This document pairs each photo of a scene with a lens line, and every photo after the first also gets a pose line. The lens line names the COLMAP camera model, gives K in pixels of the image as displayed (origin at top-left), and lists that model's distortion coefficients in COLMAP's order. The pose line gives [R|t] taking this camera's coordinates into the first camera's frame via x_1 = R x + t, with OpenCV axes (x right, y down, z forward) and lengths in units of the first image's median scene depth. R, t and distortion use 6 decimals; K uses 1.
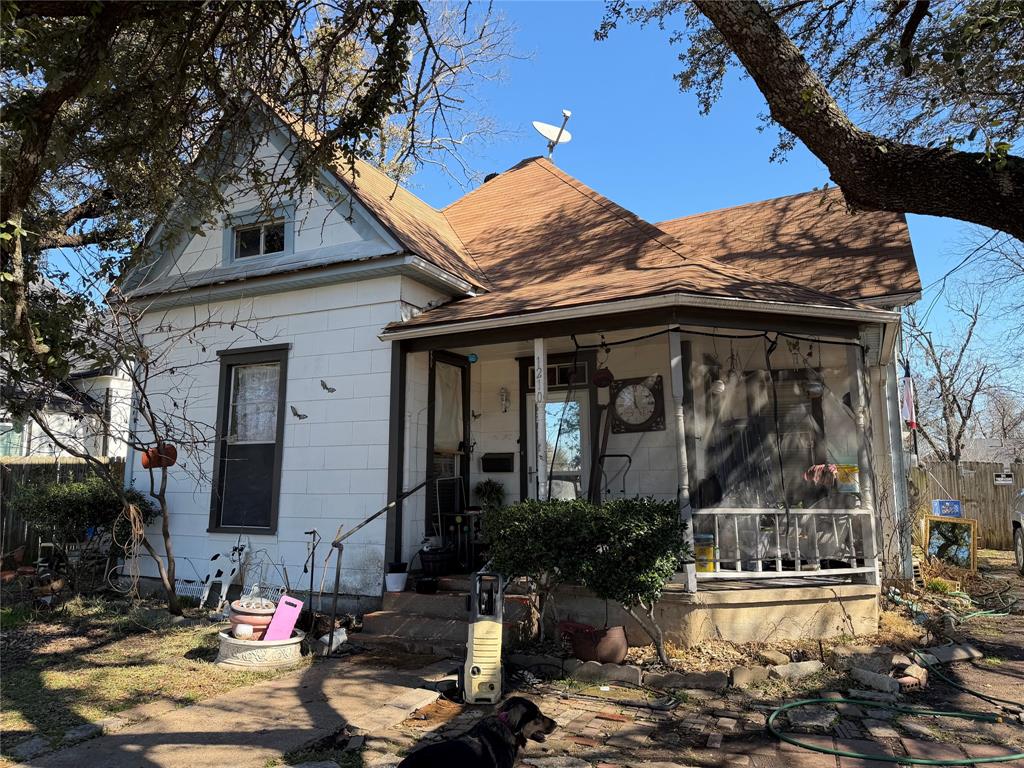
lens RADIAL K [[689.6, 0, 510.7], [0, 689.6, 378.9], [0, 0, 1]] dist [0.089557, -0.148223]
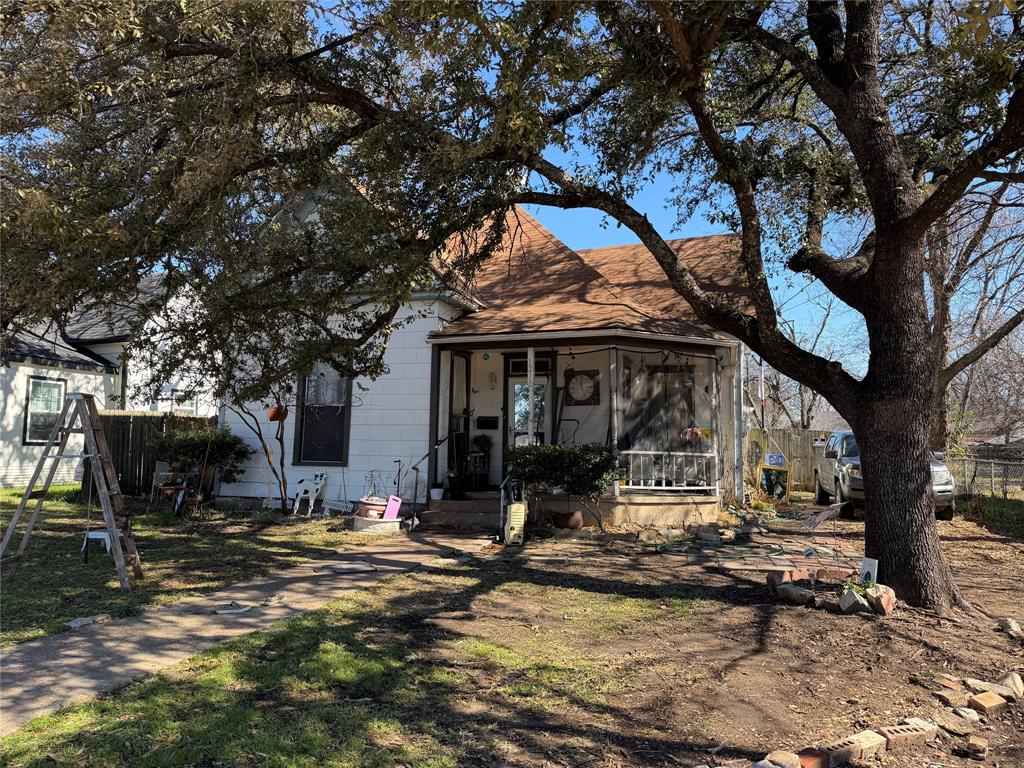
lens RADIAL K [[689.6, 0, 510.7], [0, 689.6, 378.9], [0, 0, 1]] dist [0.089557, -0.148223]
pose [[0.988961, 0.030515, 0.144999, -0.218453], [-0.038335, 0.997940, 0.051447, -0.061057], [-0.143131, -0.056438, 0.988093, -0.556993]]
